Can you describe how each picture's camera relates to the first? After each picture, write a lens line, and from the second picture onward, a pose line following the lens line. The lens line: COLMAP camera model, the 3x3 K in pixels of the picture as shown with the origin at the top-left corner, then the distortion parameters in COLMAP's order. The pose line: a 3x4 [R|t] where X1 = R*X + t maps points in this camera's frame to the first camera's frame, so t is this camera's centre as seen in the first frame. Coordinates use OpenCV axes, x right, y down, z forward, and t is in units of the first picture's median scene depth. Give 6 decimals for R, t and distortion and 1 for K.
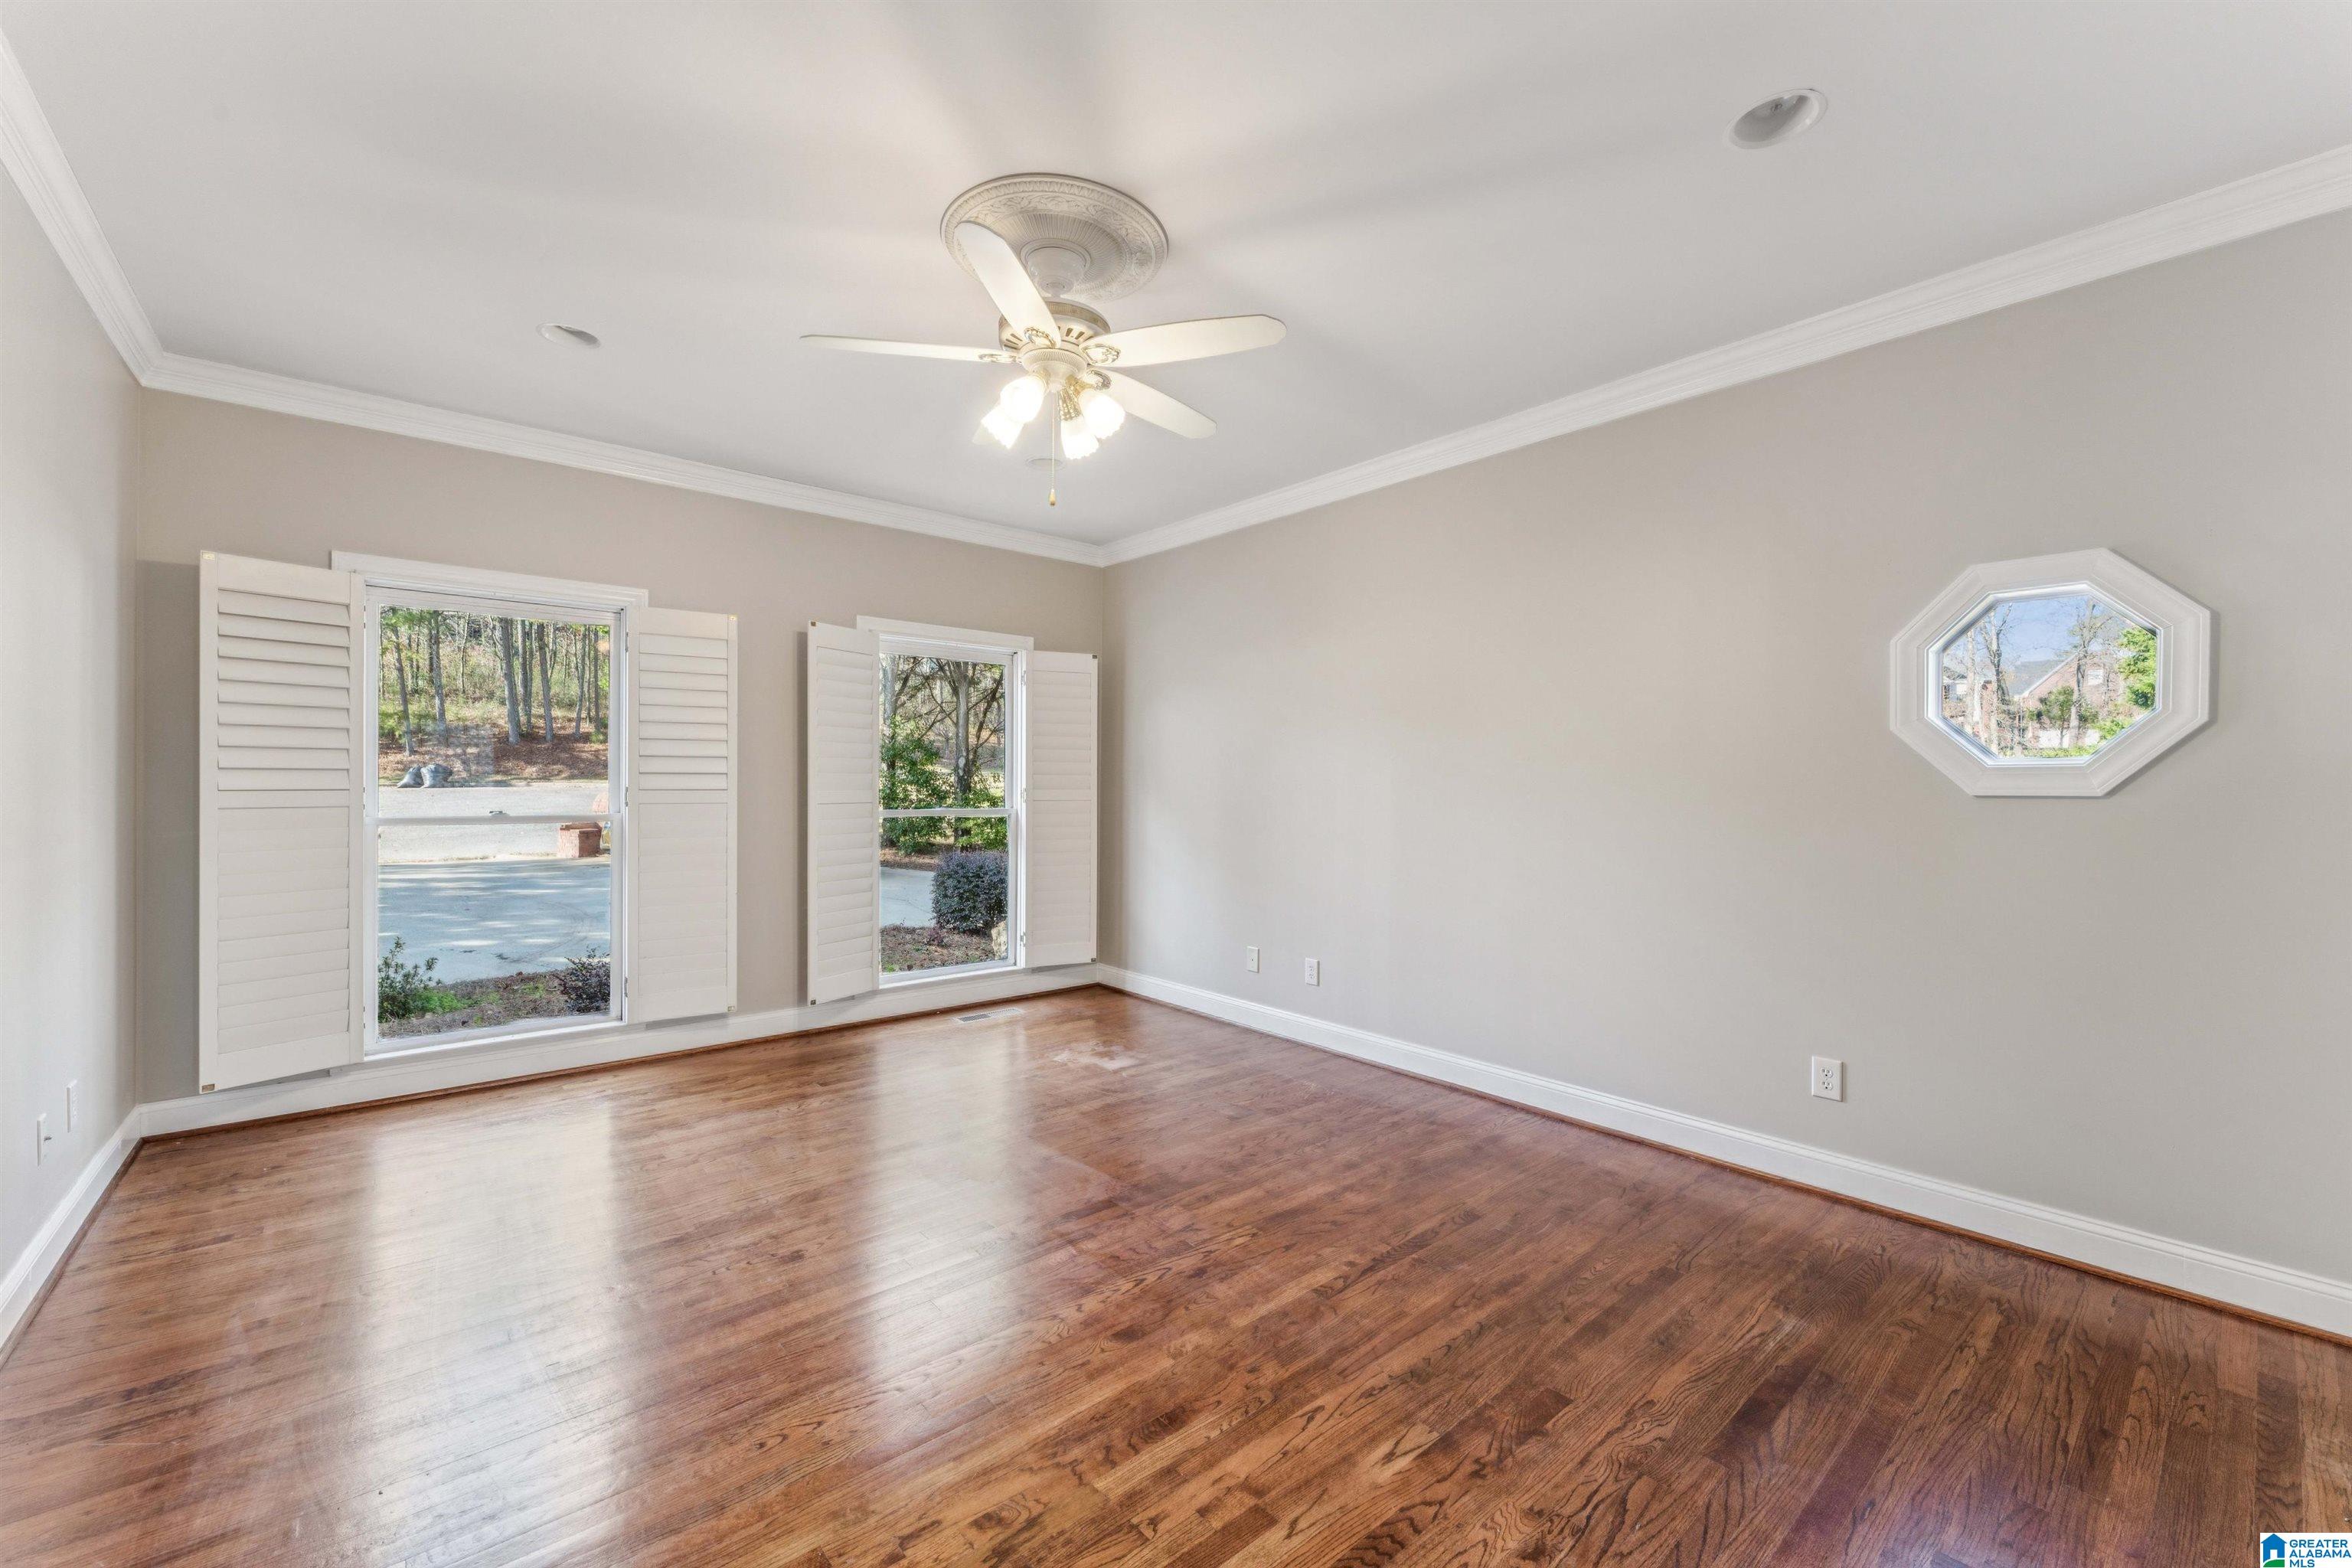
lens RADIAL K [[943.1, 0, 1174.5], [0, 943.1, 789.6], [0, 0, 1]] dist [0.000549, 0.000031]
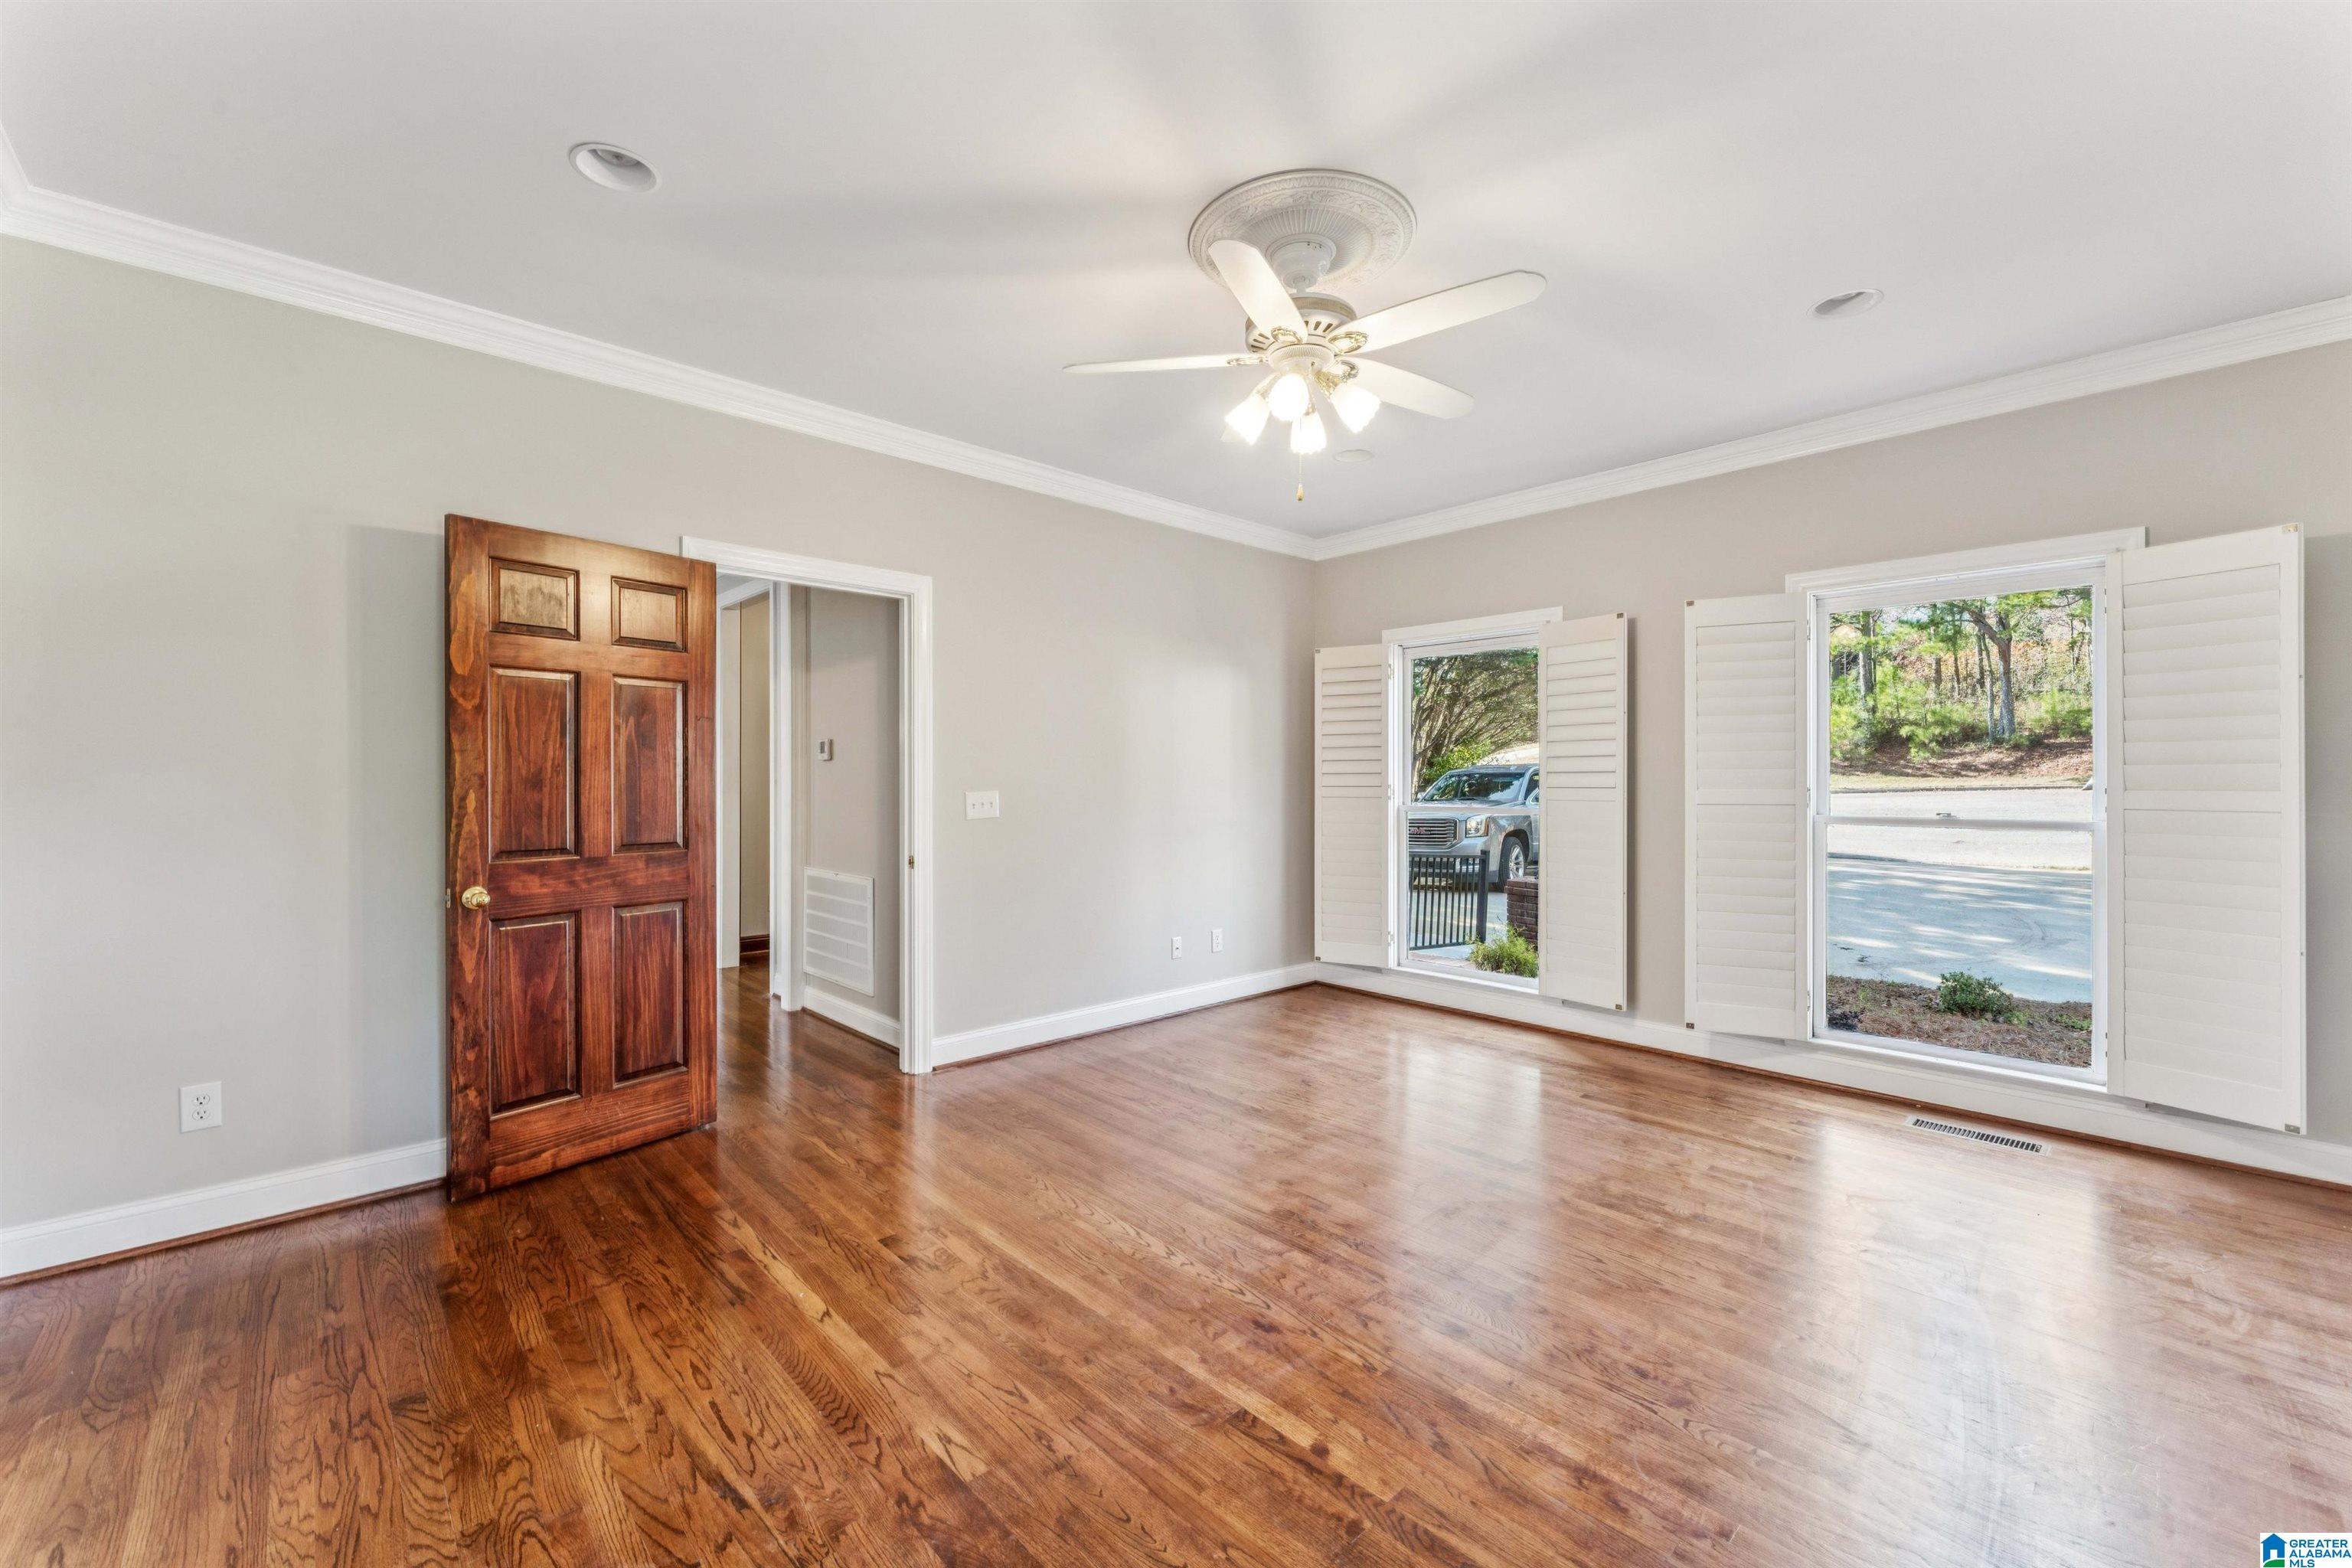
lens RADIAL K [[940.5, 0, 1169.0], [0, 940.5, 781.8], [0, 0, 1]] dist [-0.000809, -0.000096]
pose [[0.037608, -0.004684, -0.999282, 0.863545], [-0.007104, 0.999962, -0.004955, 0.003712], [0.999267, 0.007285, 0.037574, 0.827766]]
